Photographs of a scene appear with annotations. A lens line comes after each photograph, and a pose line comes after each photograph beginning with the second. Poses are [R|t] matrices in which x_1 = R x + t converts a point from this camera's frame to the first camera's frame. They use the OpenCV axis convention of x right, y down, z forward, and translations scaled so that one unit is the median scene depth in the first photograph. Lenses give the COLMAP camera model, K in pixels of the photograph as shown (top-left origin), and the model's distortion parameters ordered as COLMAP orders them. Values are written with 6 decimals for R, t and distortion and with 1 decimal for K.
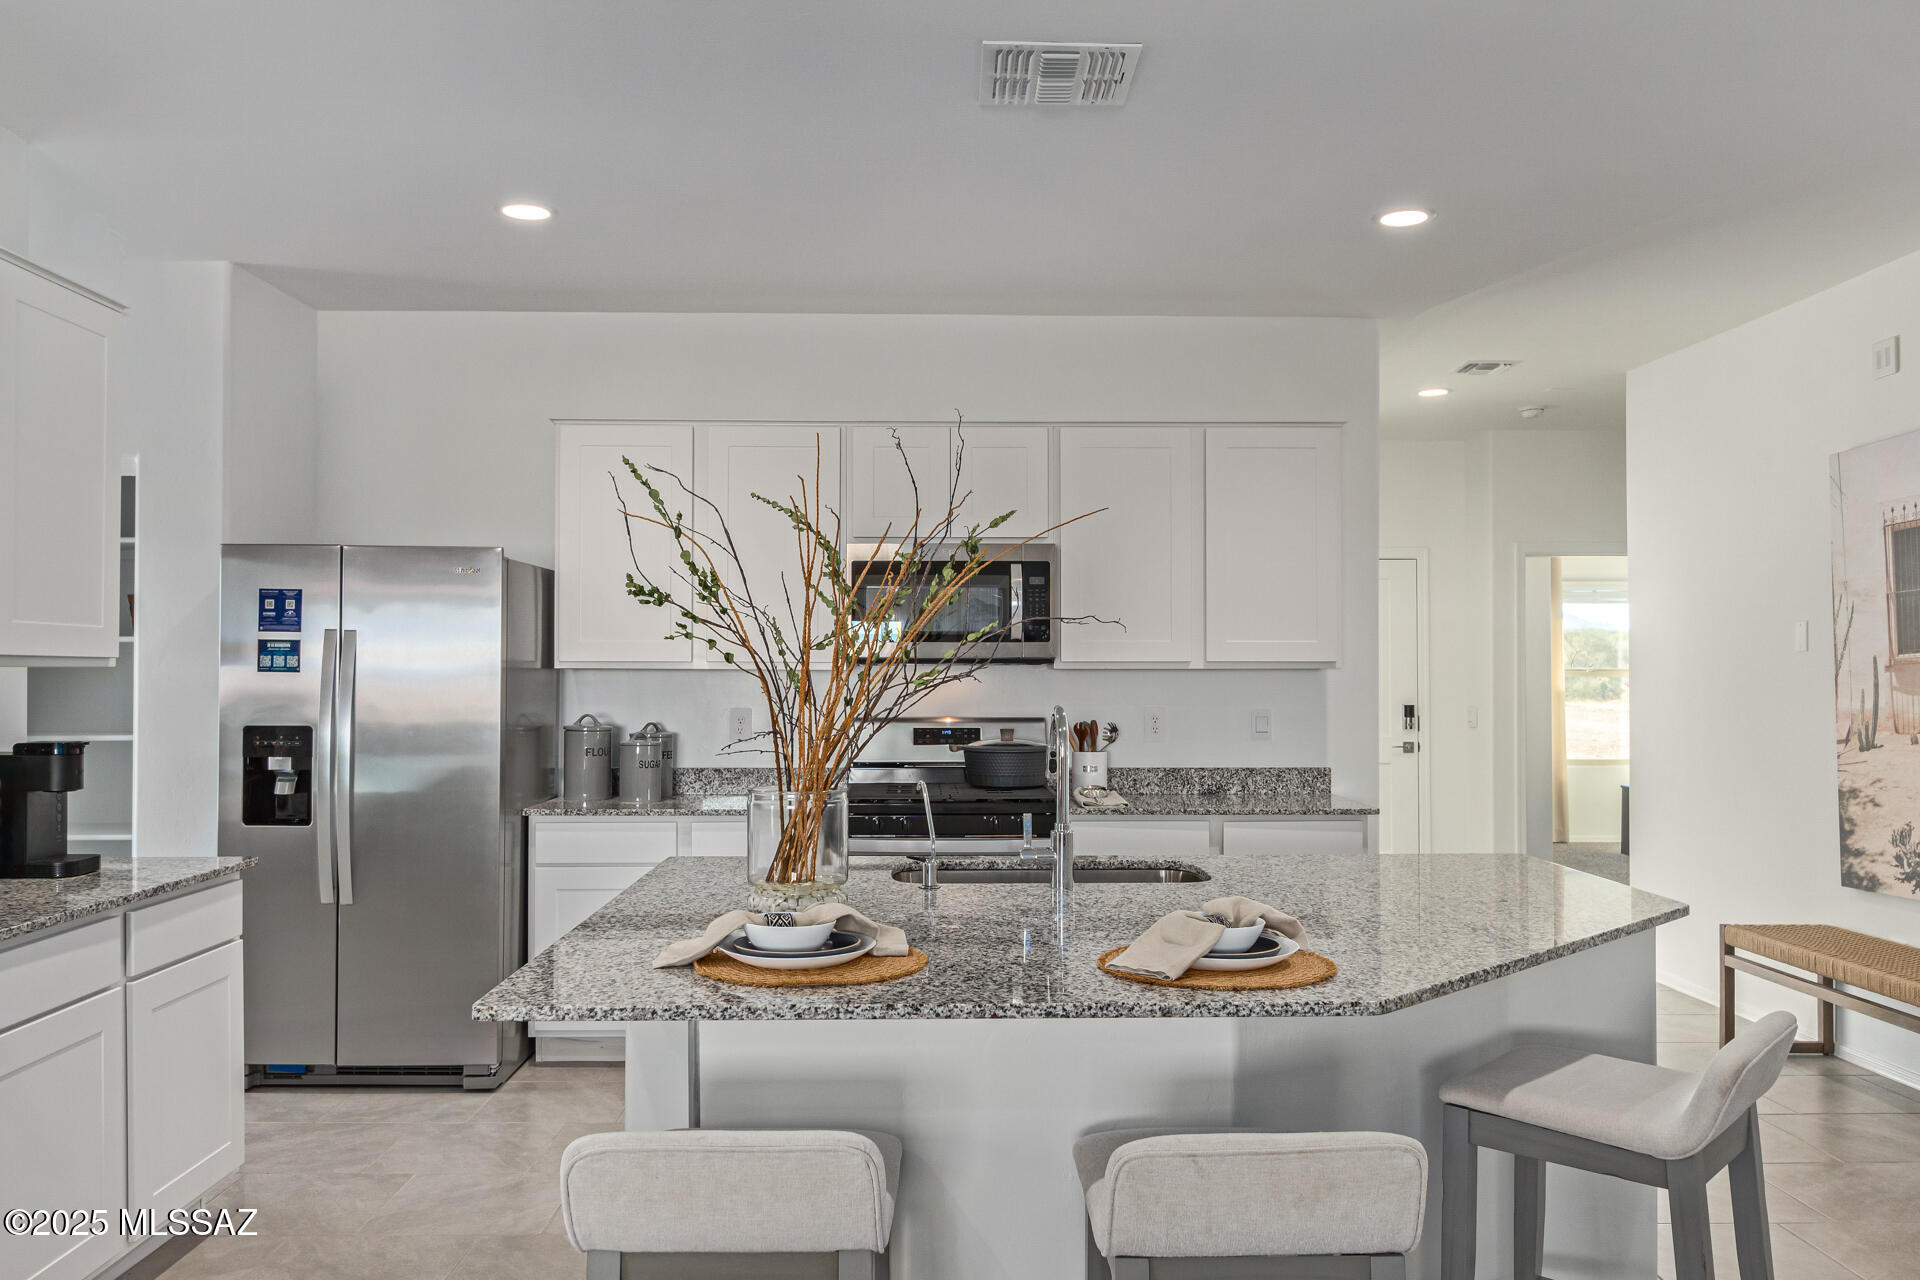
lens RADIAL K [[1494.4, 0, 928.9], [0, 1494.4, 647.3], [0, 0, 1]] dist [0.000072, -0.001082]
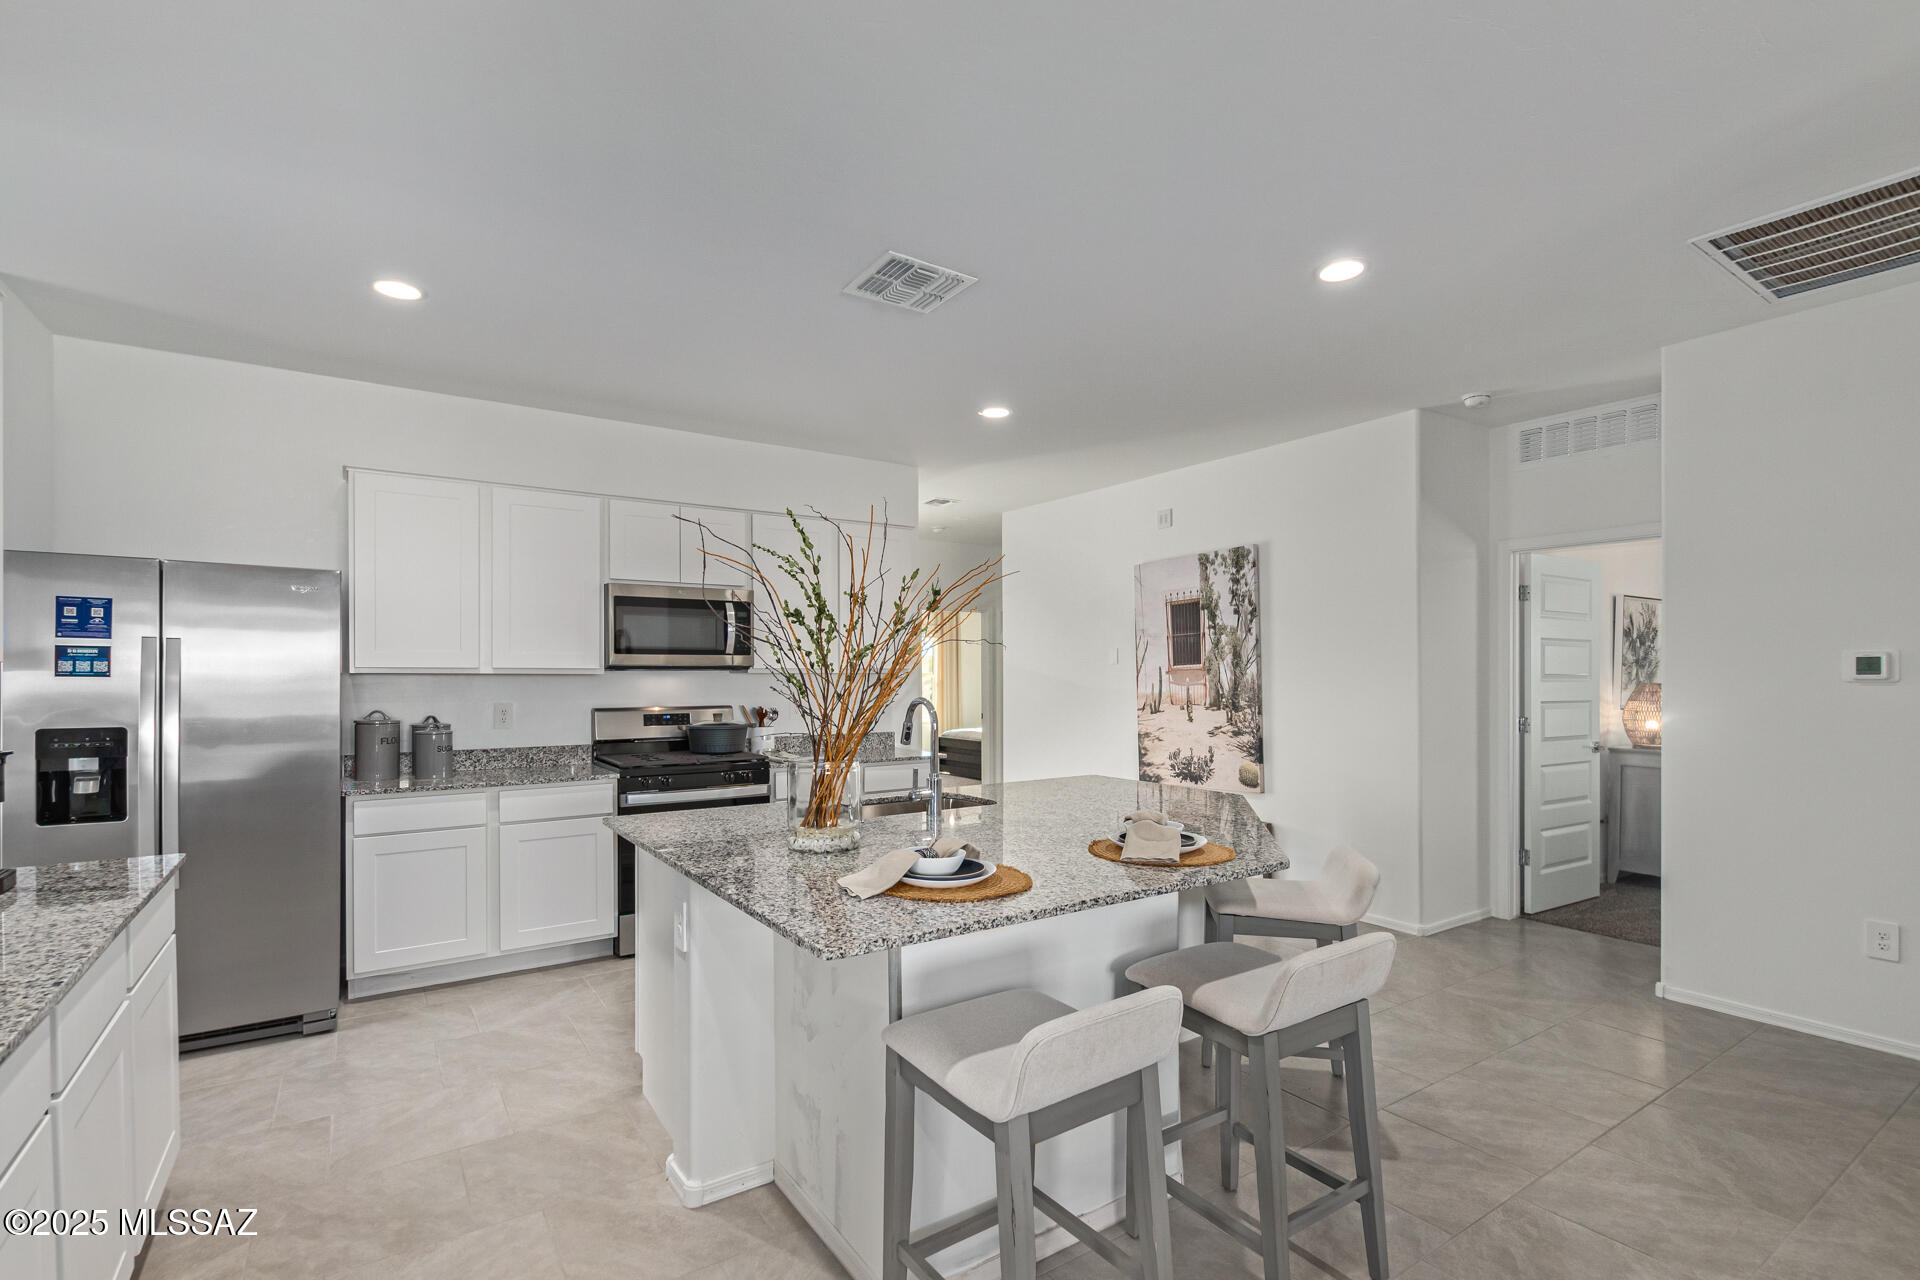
lens RADIAL K [[892.7, 0, 950.6], [0, 892.7, 675.2], [0, 0, 1]] dist [0.008959, -0.004233]
pose [[0.839573, -0.001845, 0.543244, -0.260938], [-0.007286, 0.999866, 0.014656, 0.001950], [-0.543198, -0.016263, 0.839447, 0.141790]]
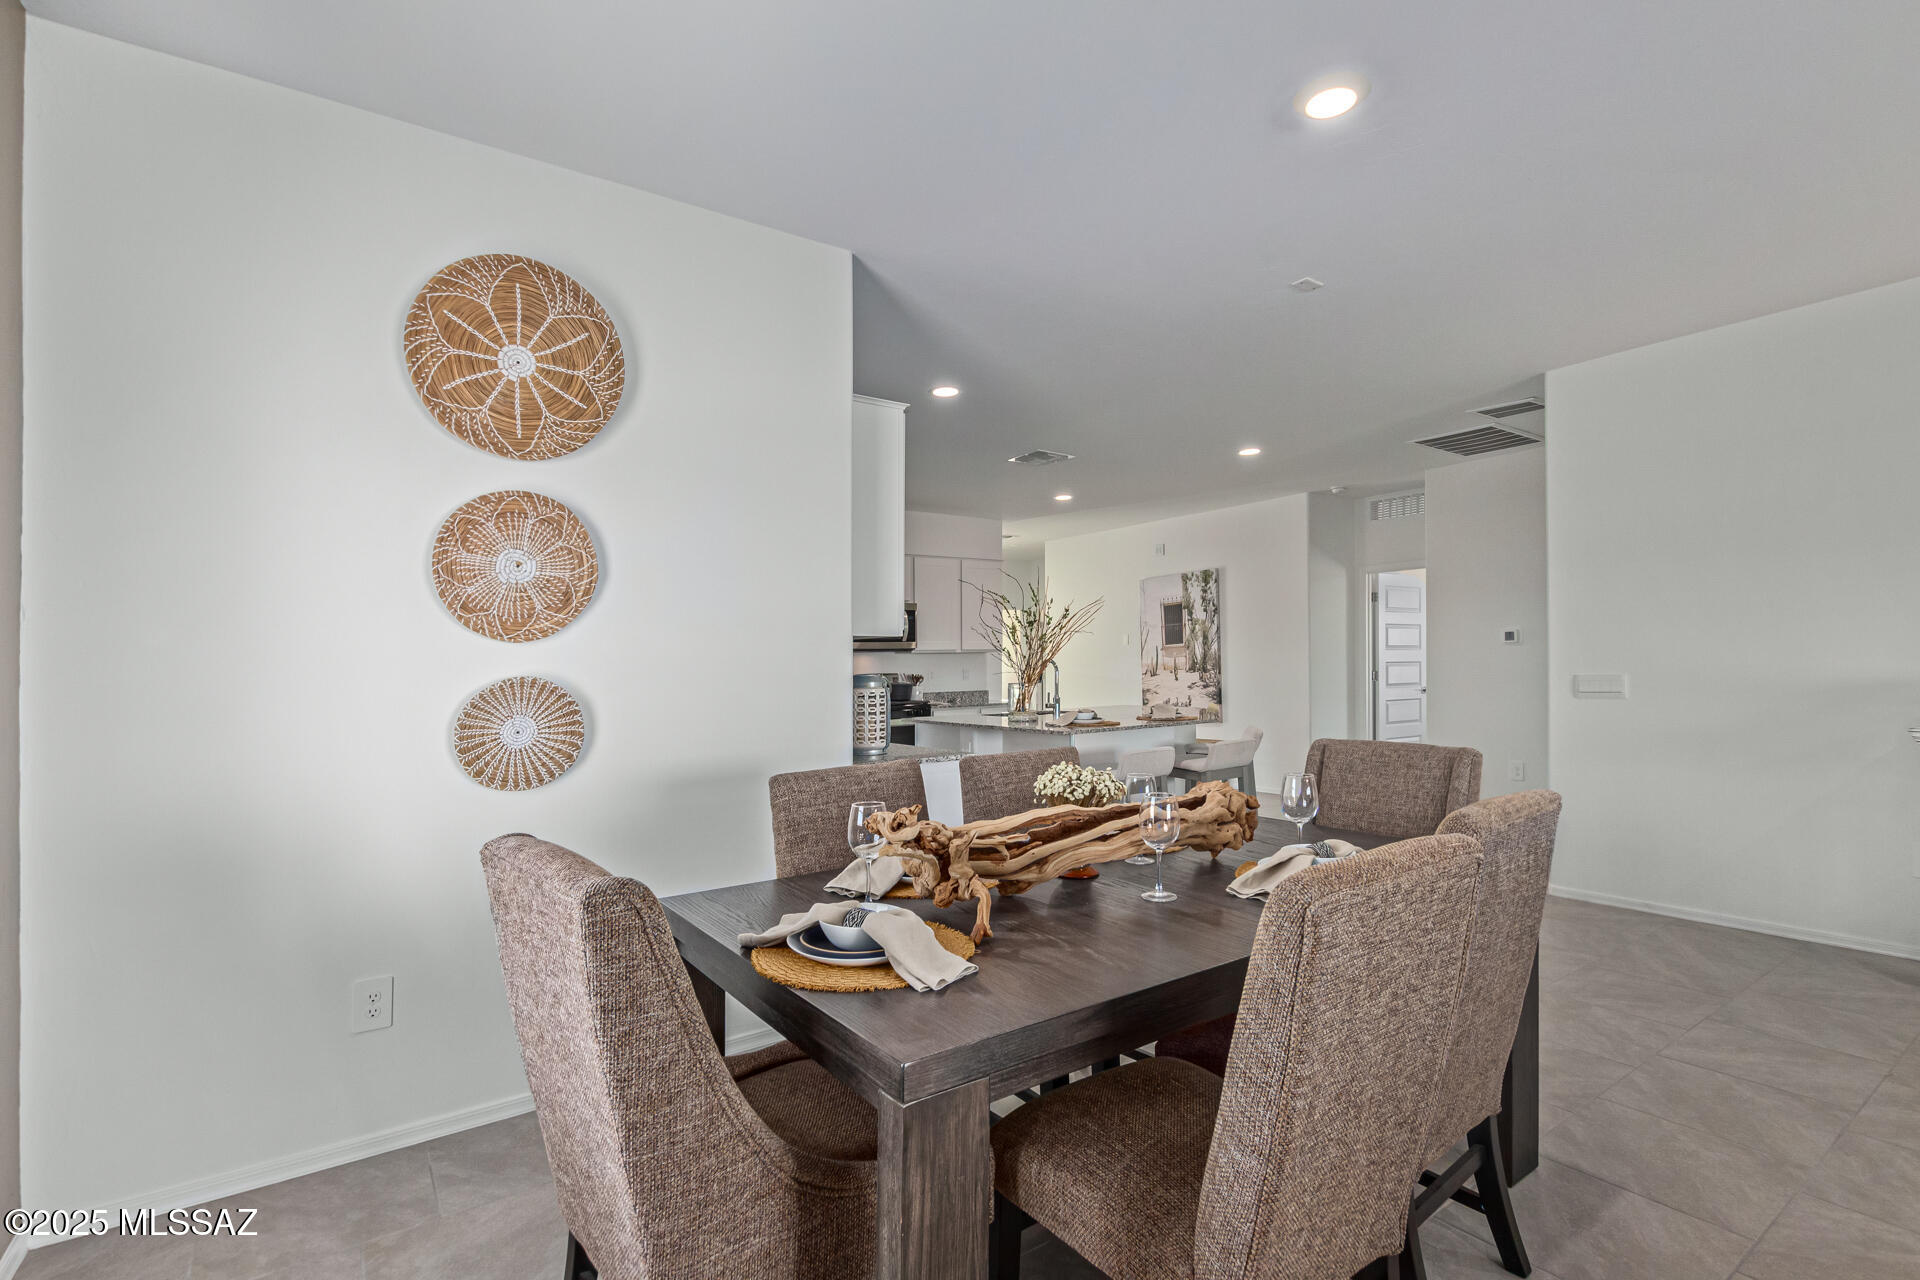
lens RADIAL K [[892.7, 0, 938.1], [0, 892.7, 707.8], [0, 0, 1]] dist [0.008959, -0.004233]
pose [[0.835977, -0.042090, 0.547148, -0.783154], [0.009633, 0.998026, 0.062055, 0.015020], [-0.548680, -0.046606, 0.834732, -0.318066]]
